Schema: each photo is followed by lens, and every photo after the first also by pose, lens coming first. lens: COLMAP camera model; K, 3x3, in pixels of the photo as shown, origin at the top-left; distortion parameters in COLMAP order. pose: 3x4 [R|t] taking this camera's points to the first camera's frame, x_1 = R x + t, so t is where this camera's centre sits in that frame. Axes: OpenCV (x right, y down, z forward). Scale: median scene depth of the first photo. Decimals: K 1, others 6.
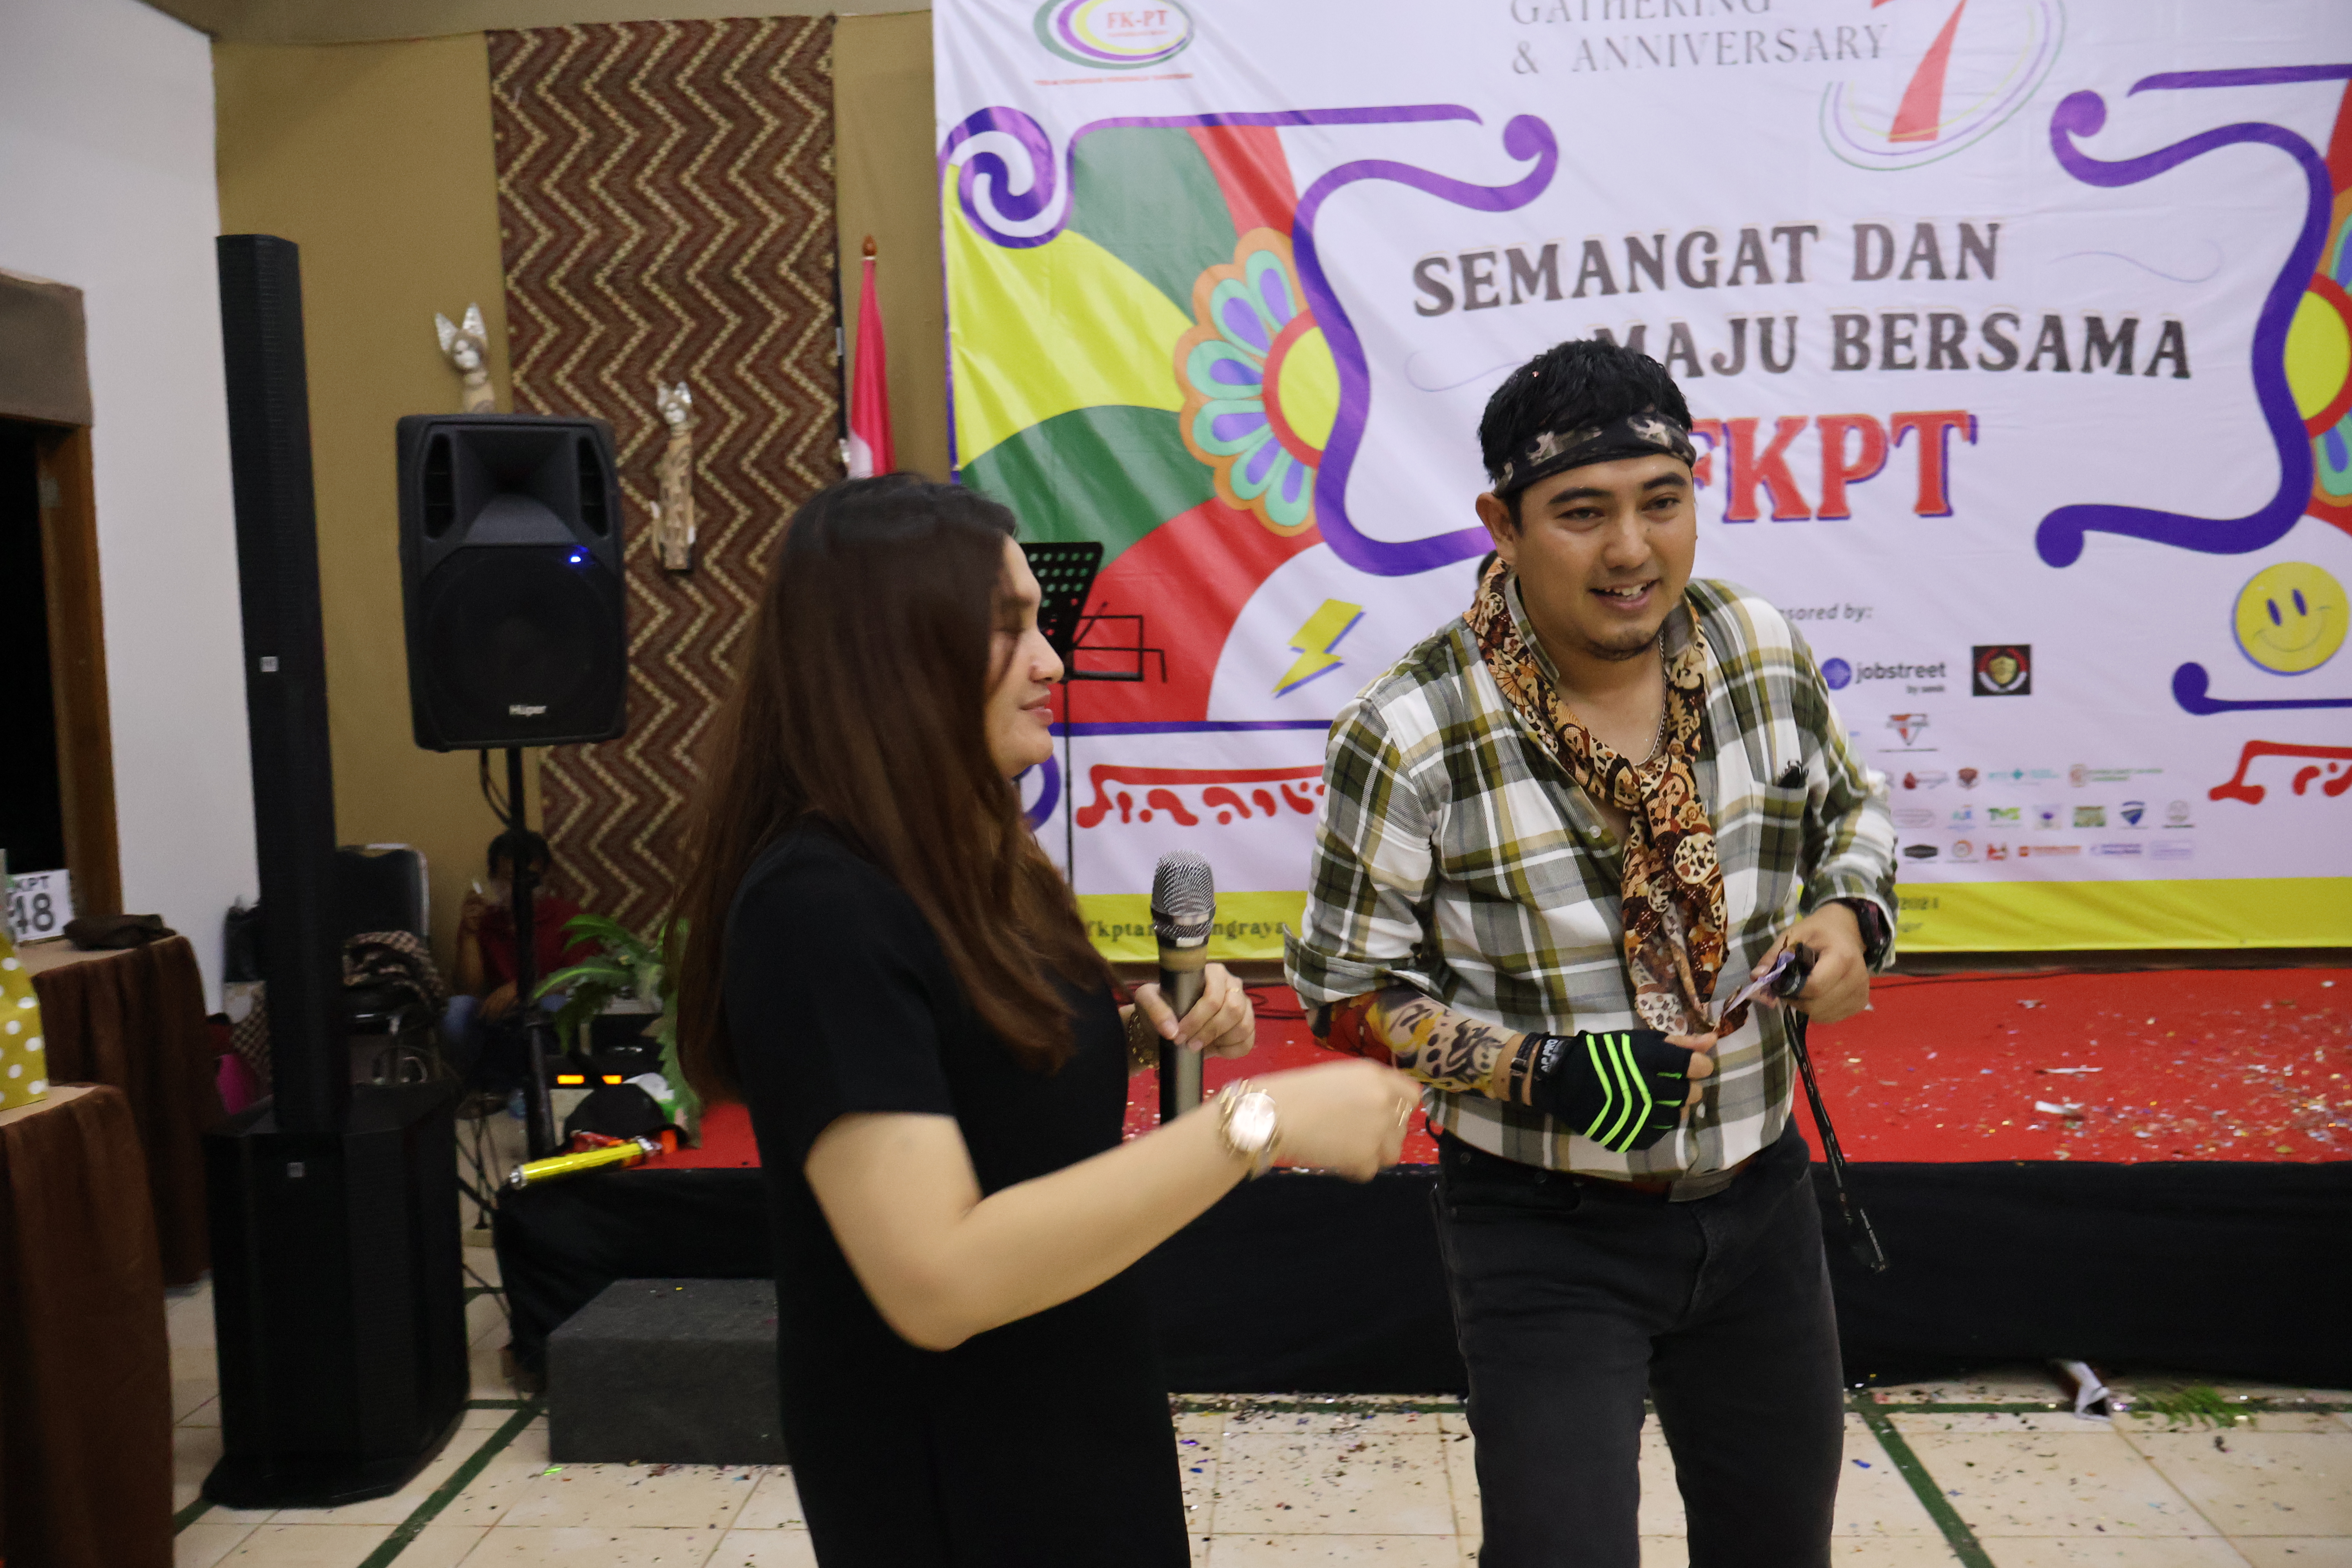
lens RADIAL K [[1956.9, 0, 1184.8], [0, 1956.9, 763.6], [0, 0, 1]] dist [-0.004671, -0.001904]
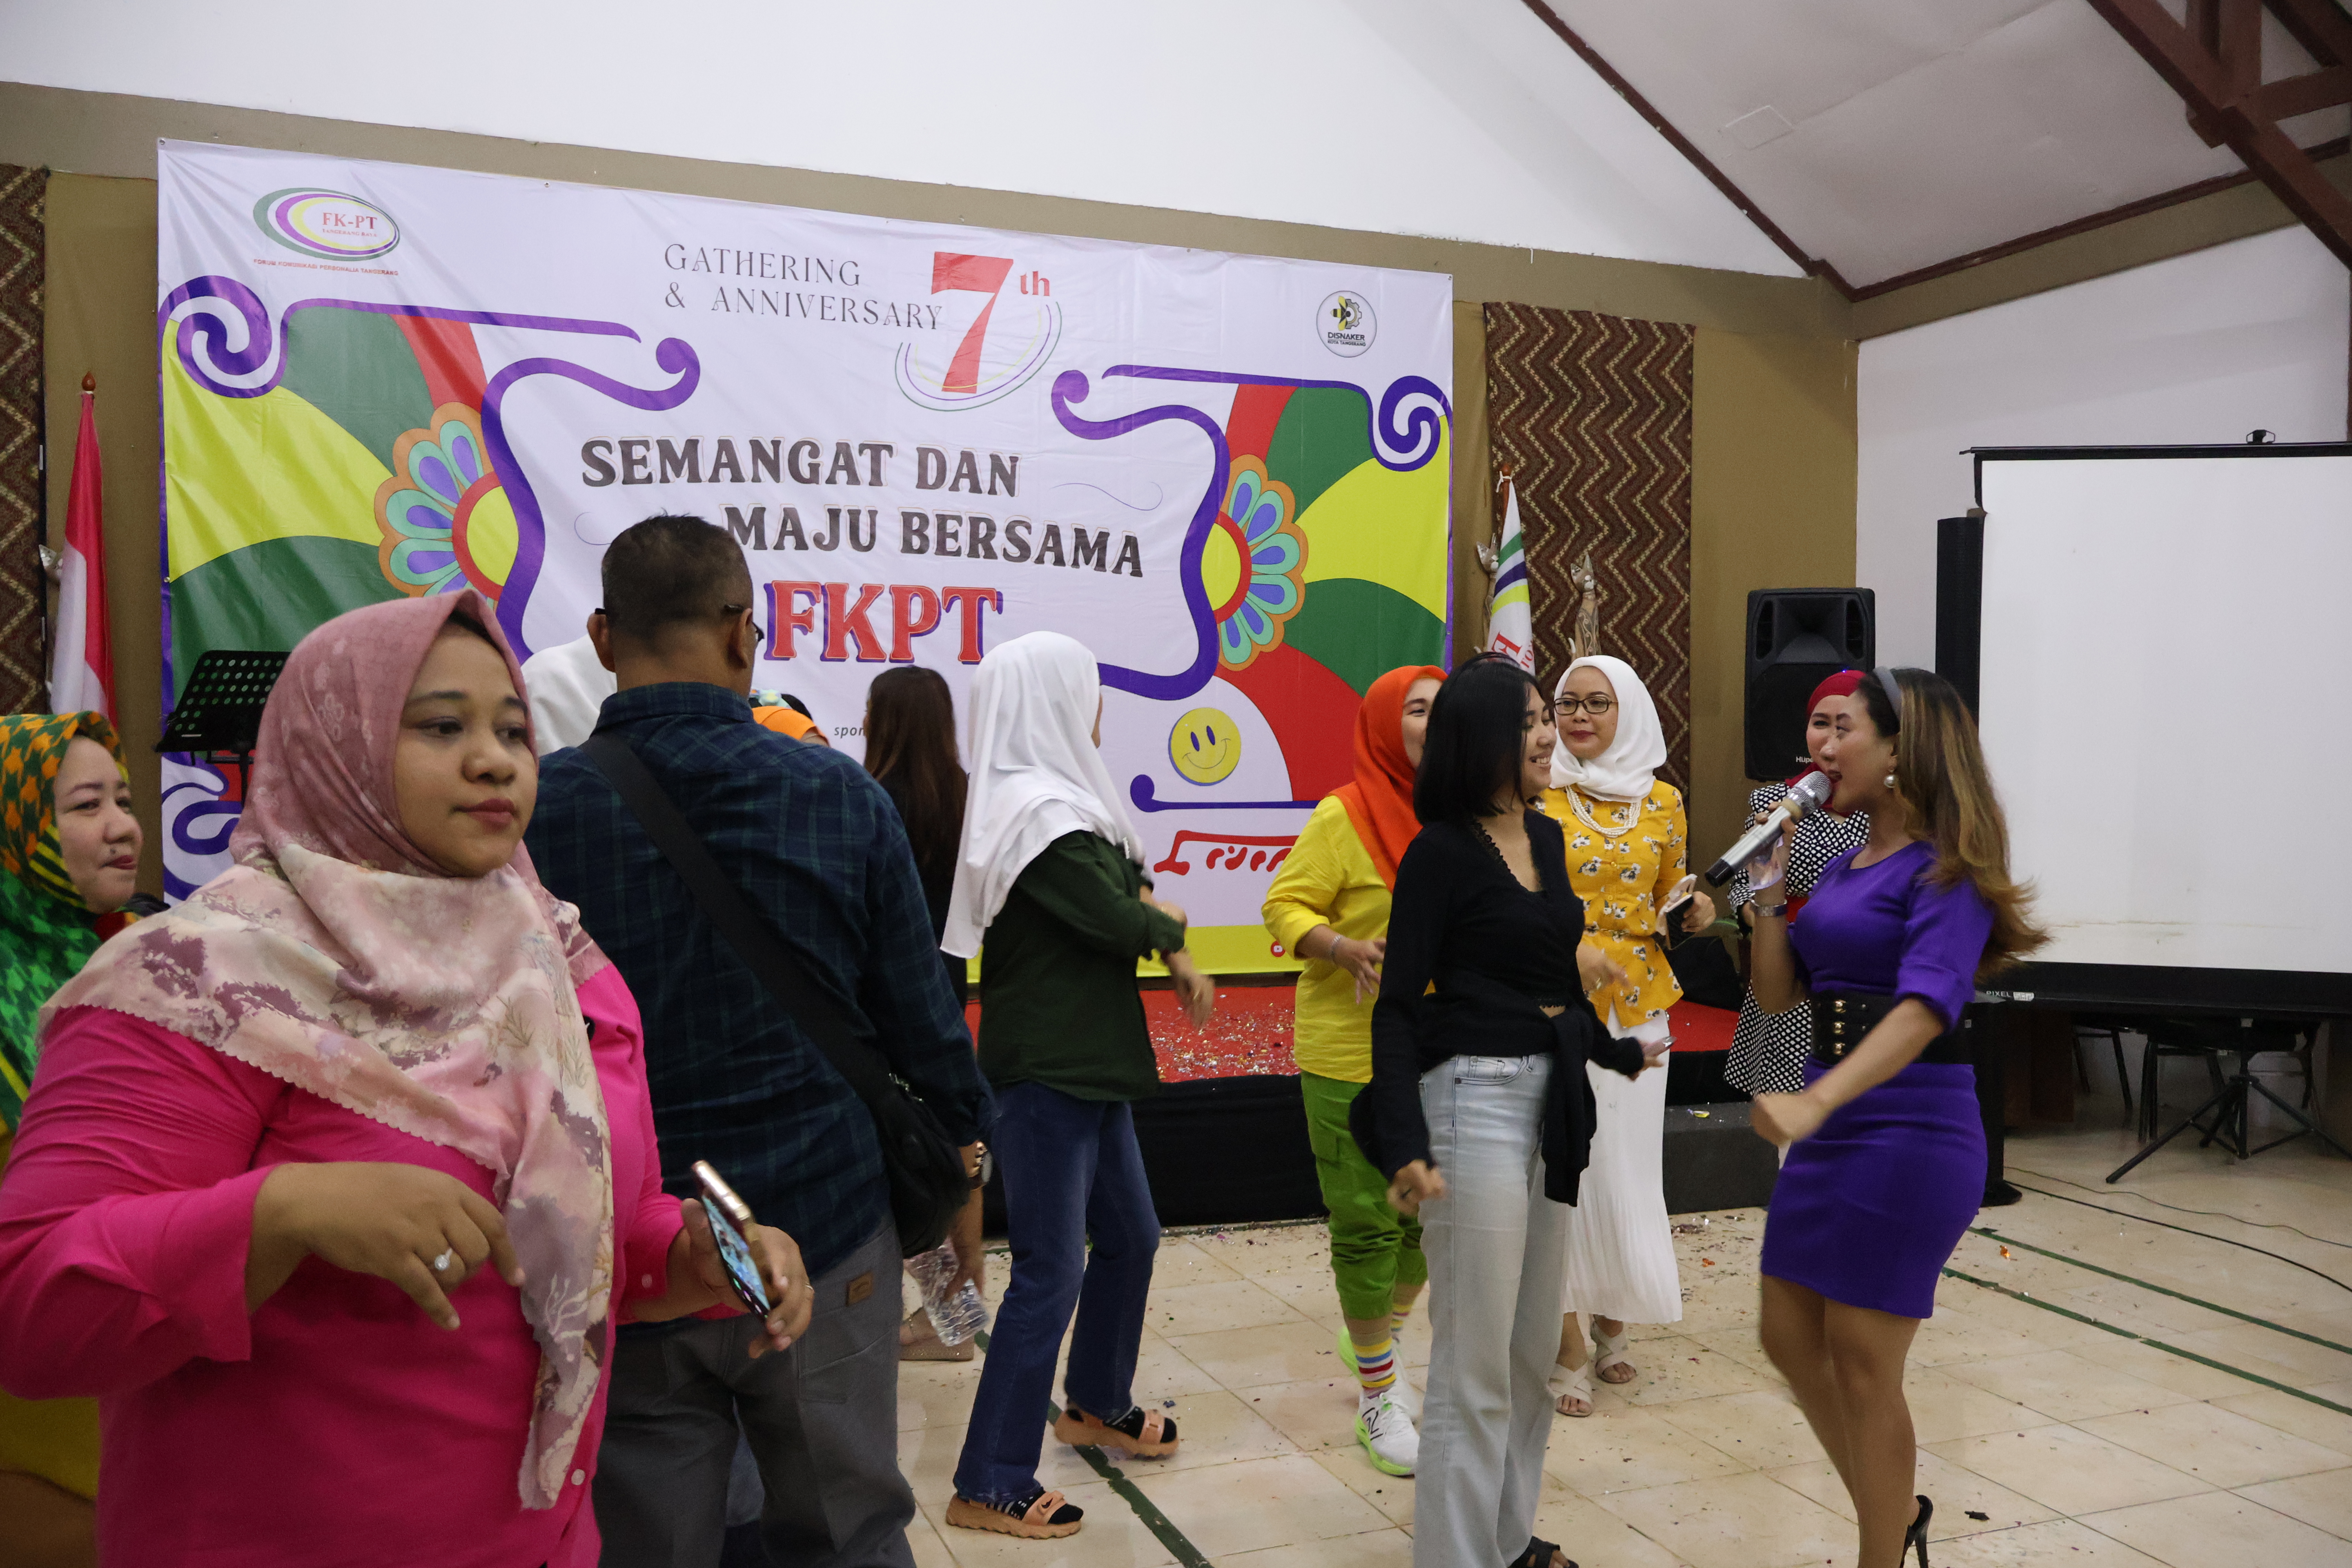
lens RADIAL K [[1956.9, 0, 1180.3], [0, 1956.9, 778.9], [0, 0, 1]] dist [-0.004671, -0.001904]
pose [[0.901706, 0.023546, 0.431708, -0.073848], [-0.001510, 0.998681, -0.051316, 0.023755], [-0.432347, 0.045620, 0.900552, -0.288573]]
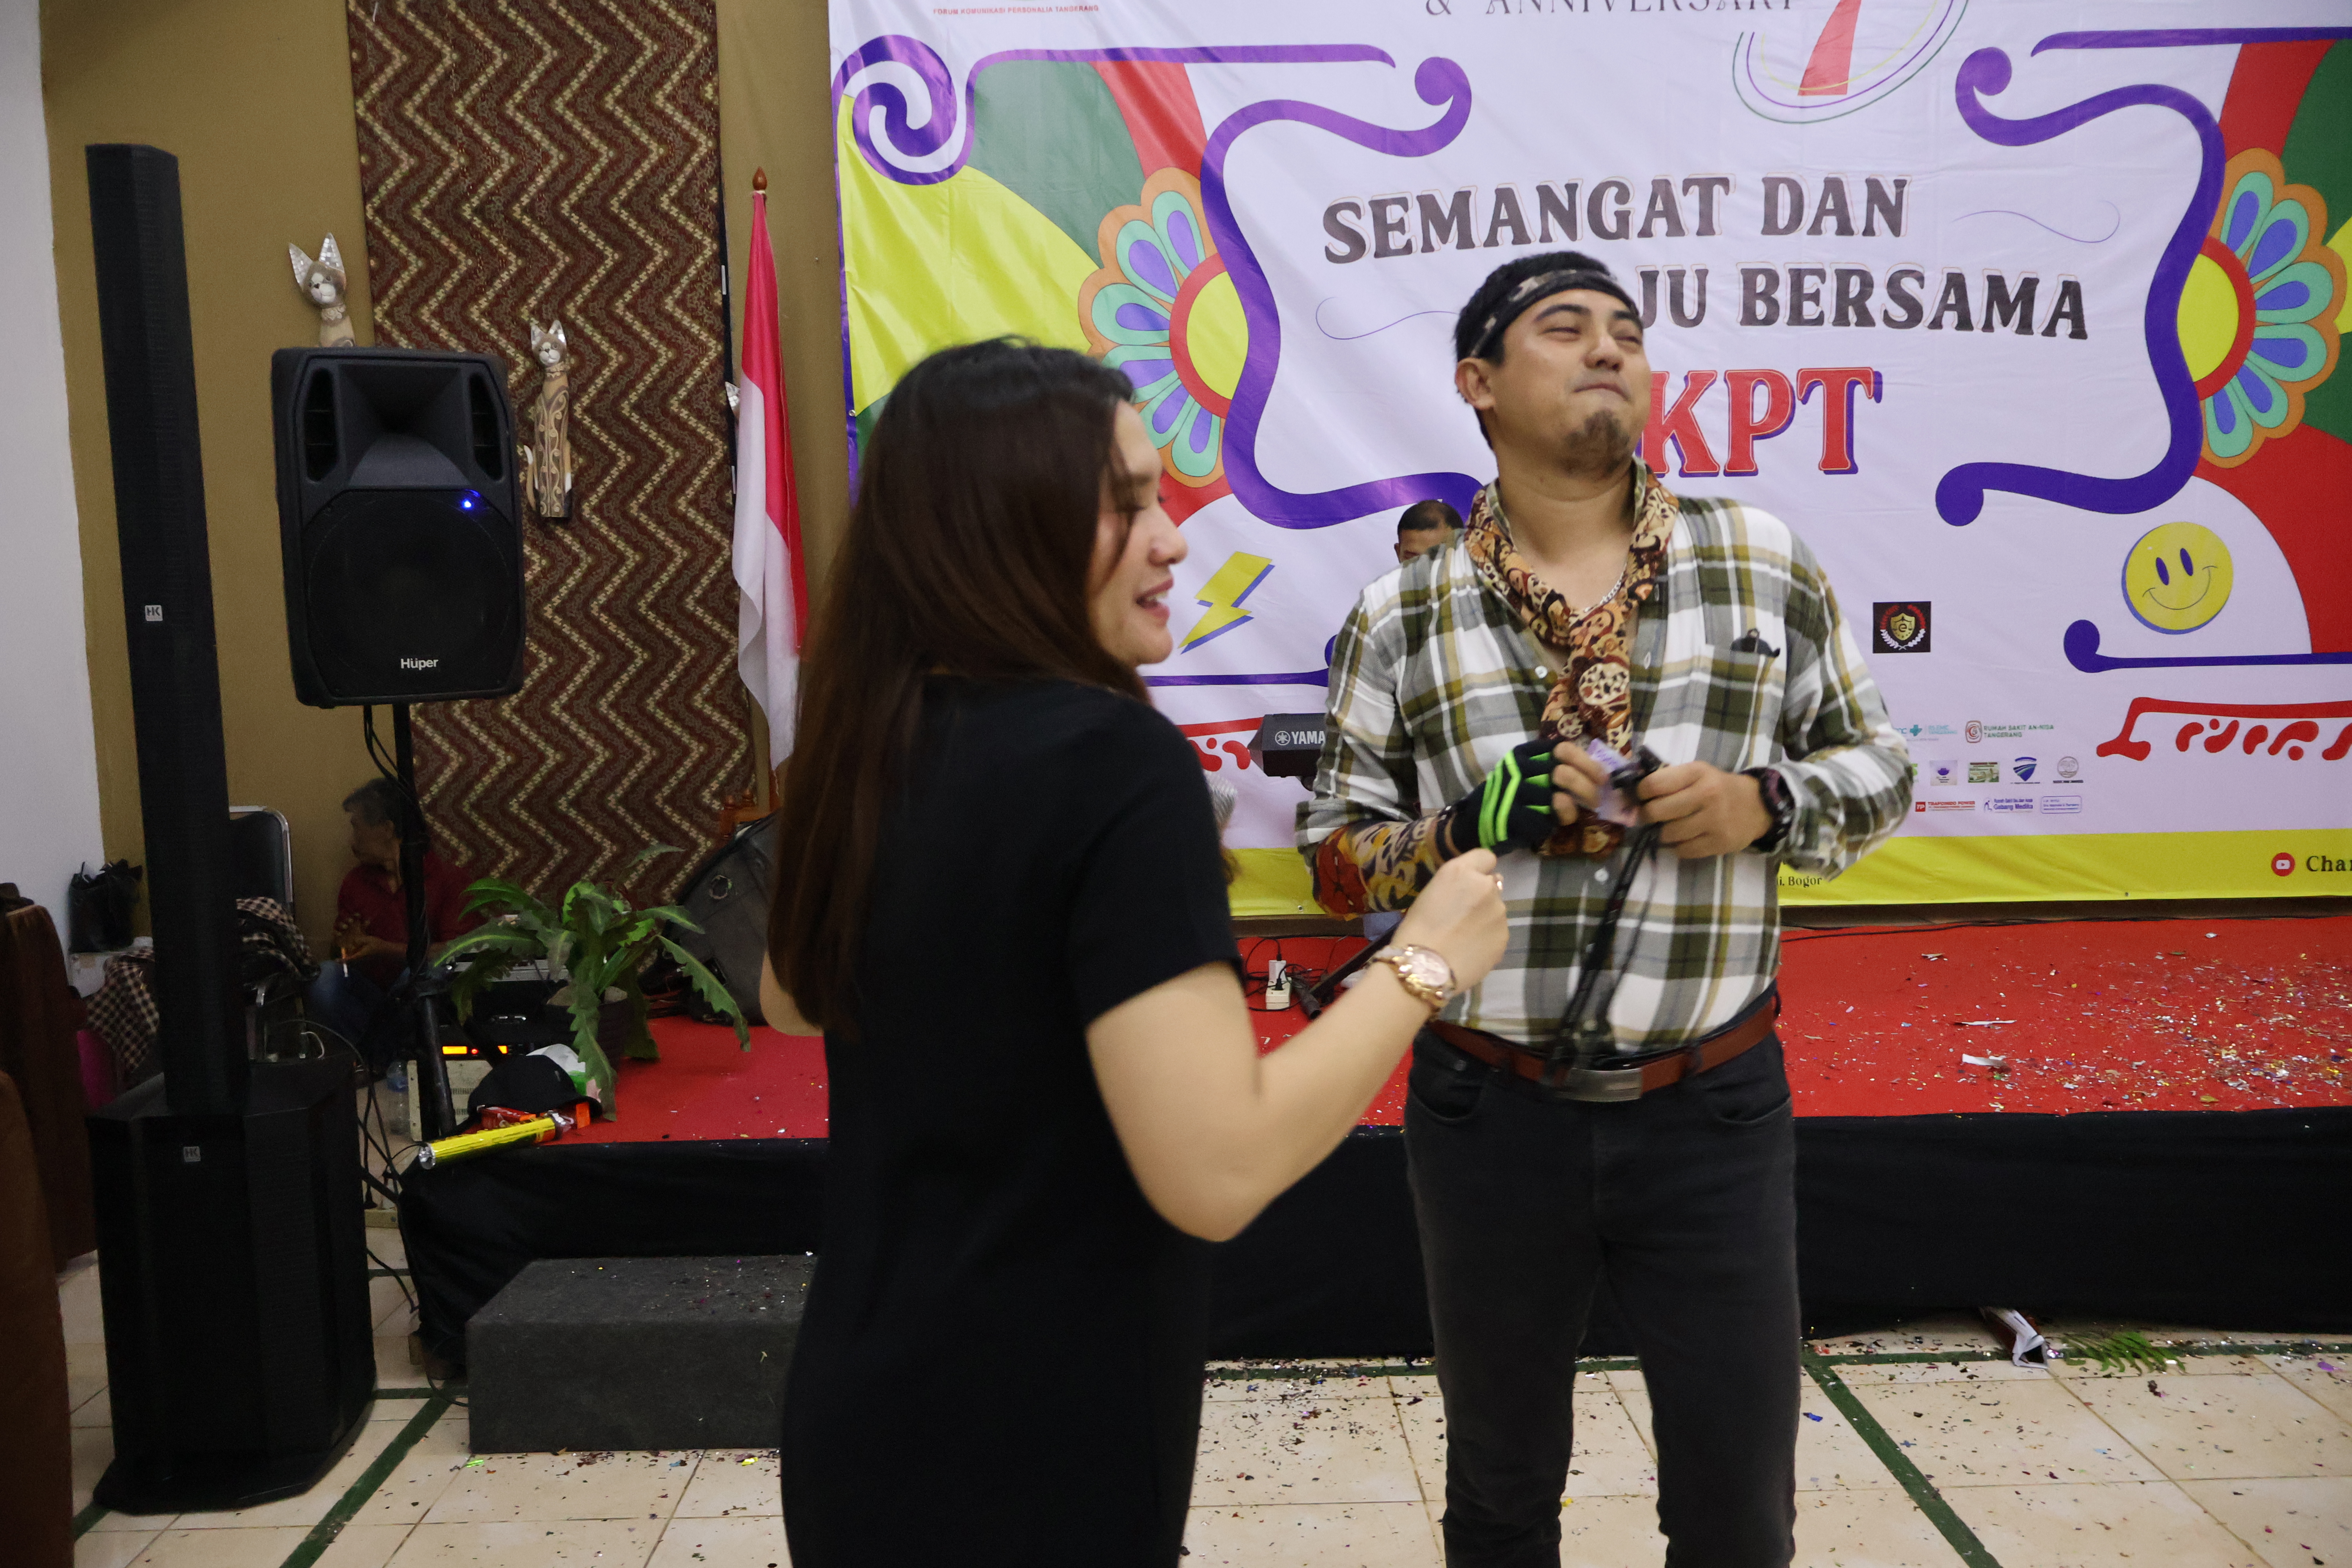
lens RADIAL K [[1956.9, 0, 1177.4], [0, 1956.9, 788.1], [0, 0, 1]] dist [-0.004671, -0.001904]
pose [[0.996976, -0.003366, 0.077631, -0.032878], [0.000689, 0.999405, 0.034477, 0.000207], [-0.077701, -0.034320, 0.996386, 0.020560]]
